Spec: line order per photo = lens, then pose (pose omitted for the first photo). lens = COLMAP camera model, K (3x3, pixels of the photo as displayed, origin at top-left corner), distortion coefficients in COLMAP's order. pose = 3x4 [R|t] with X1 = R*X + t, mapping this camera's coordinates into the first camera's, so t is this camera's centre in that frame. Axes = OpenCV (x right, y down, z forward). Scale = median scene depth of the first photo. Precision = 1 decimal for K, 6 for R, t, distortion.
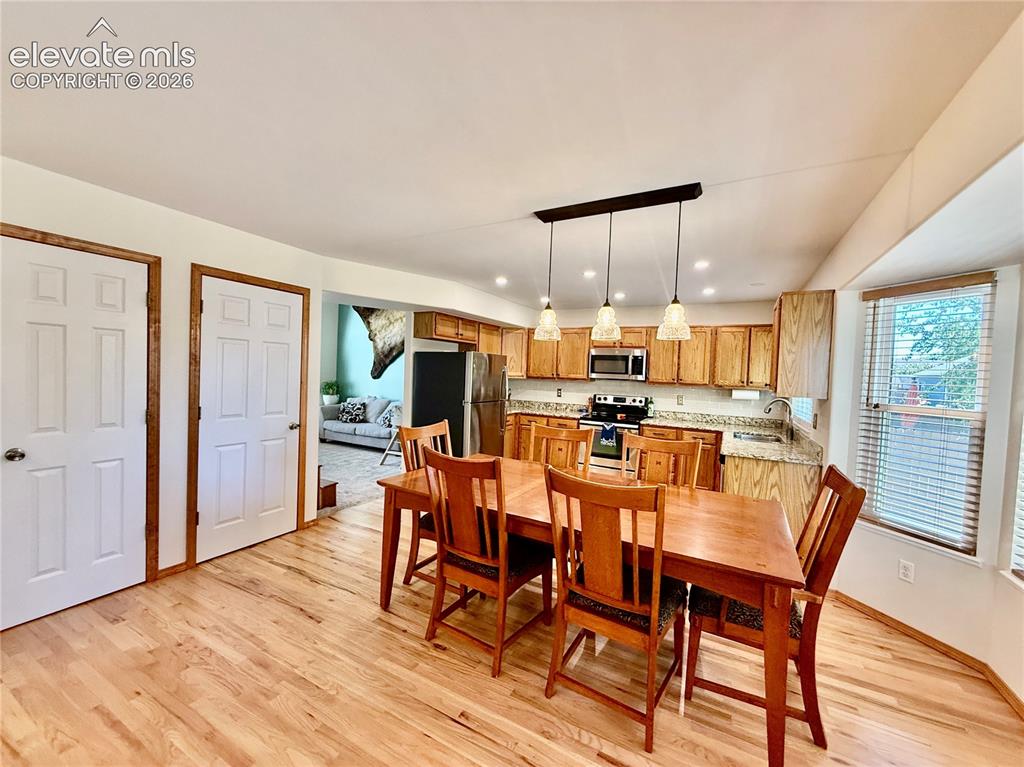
lens RADIAL K [[407.7, 0, 510.5], [0, 407.7, 384.5], [0, 0, 1]] dist [-0.000192, 0.000287]
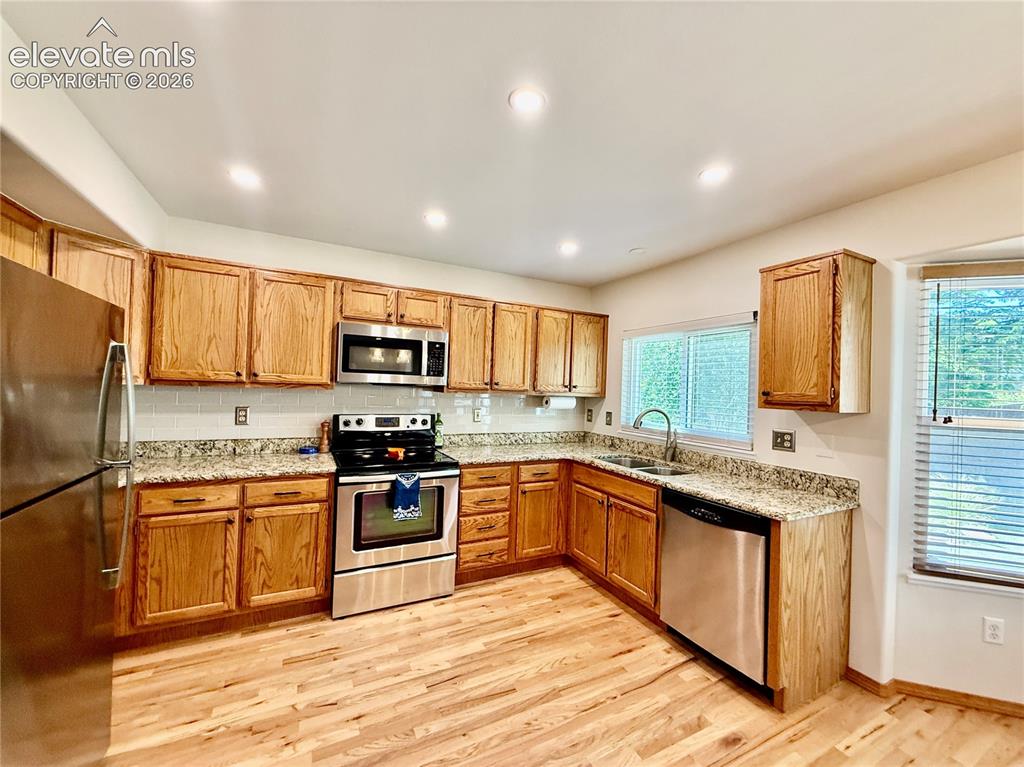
lens RADIAL K [[407.7, 0, 510.5], [0, 407.7, 384.5], [0, 0, 1]] dist [-0.000192, 0.000287]
pose [[0.573508, -0.013535, 0.819088, -0.084906], [0.014223, 0.999877, 0.006565, -0.013897], [-0.819077, 0.007885, 0.573630, 0.578446]]
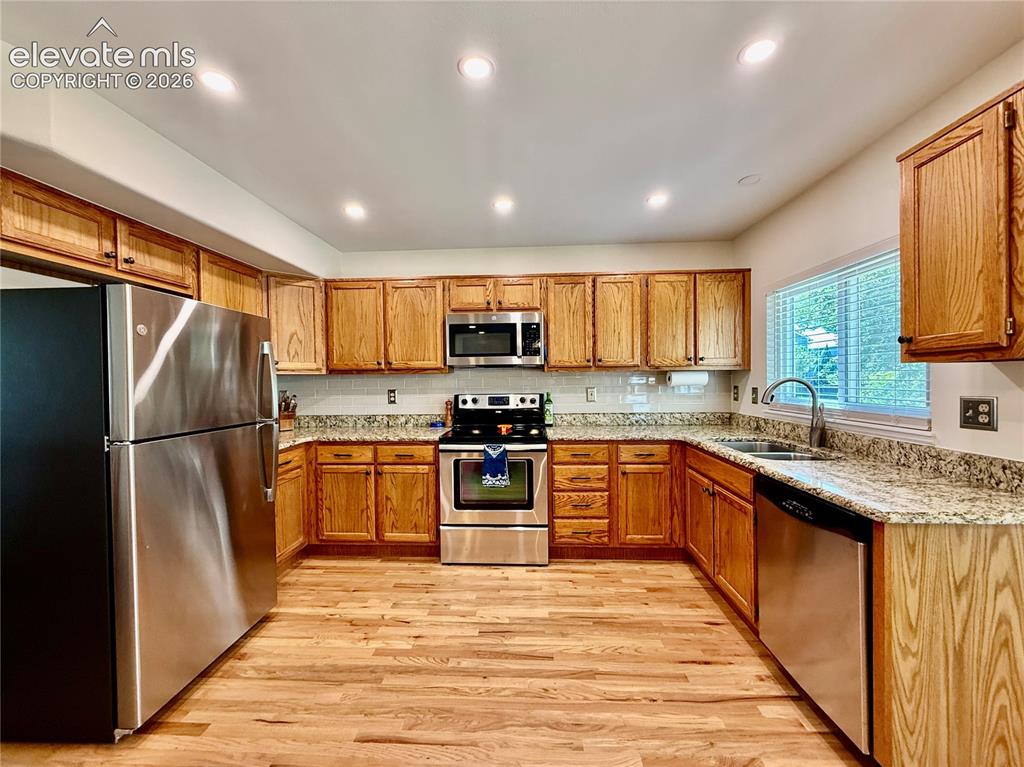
lens RADIAL K [[407.7, 0, 510.5], [0, 407.7, 384.5], [0, 0, 1]] dist [-0.000192, 0.000287]
pose [[0.904693, -0.055869, 0.422384, 0.034226], [0.060215, 0.998181, 0.003058, 0.013449], [-0.421787, 0.022668, 0.906412, 0.471177]]
